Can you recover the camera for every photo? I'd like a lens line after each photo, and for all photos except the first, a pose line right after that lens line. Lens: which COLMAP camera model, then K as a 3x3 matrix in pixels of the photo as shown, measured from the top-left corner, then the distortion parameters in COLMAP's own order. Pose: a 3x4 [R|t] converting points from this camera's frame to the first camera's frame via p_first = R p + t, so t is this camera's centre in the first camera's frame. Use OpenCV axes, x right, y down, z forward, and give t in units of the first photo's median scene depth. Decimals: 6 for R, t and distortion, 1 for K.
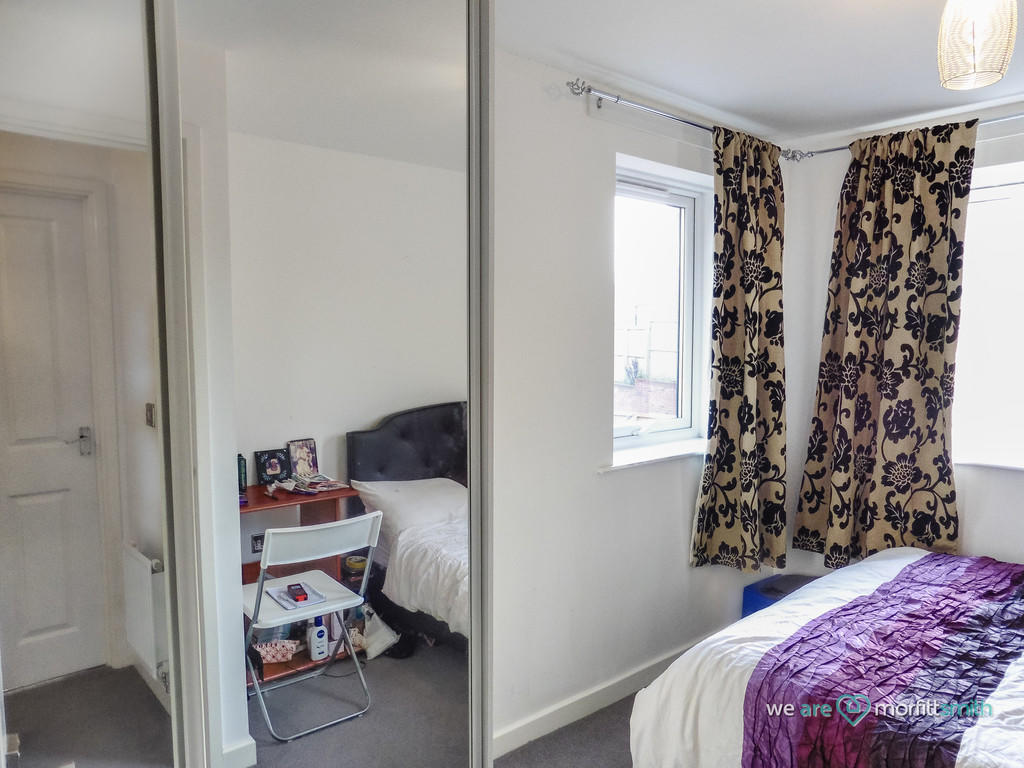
lens RADIAL K [[749.0, 0, 511.3], [0, 749.0, 391.5], [0, 0, 1]] dist [-0.091615, 0.131589]
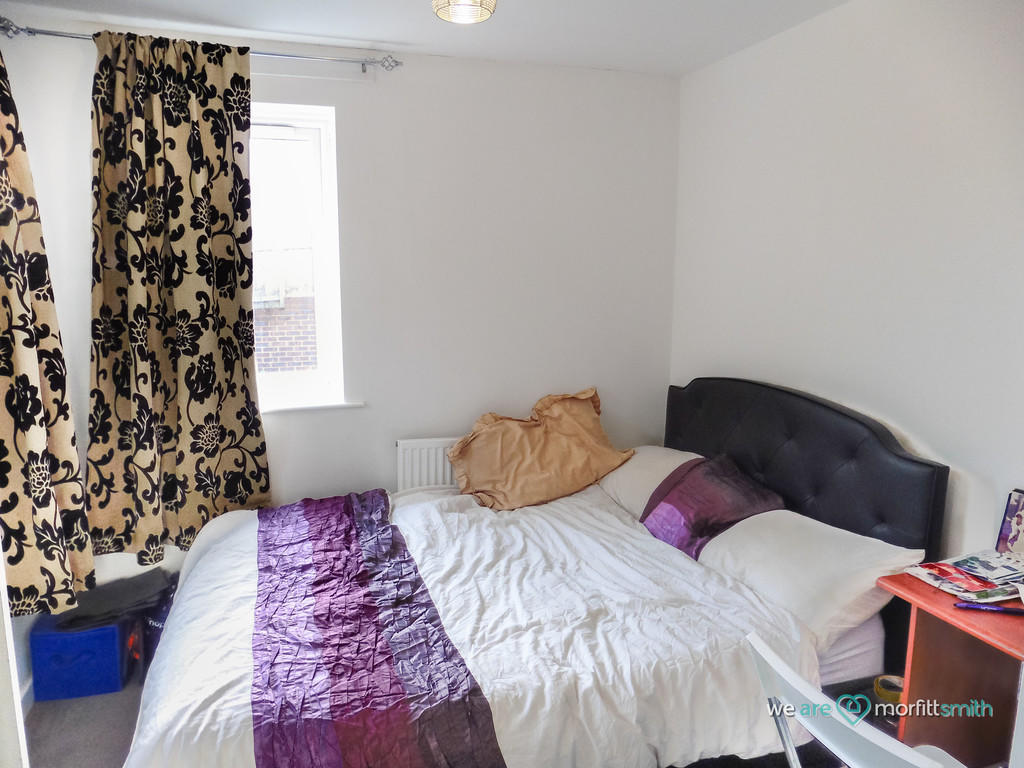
lens RADIAL K [[749.0, 0, 511.3], [0, 749.0, 391.5], [0, 0, 1]] dist [-0.091615, 0.131589]
pose [[0.389261, -0.161244, 0.906905, -0.141003], [0.084778, 0.986652, 0.139034, -0.037337], [-0.917218, 0.022765, 0.397735, 0.306051]]
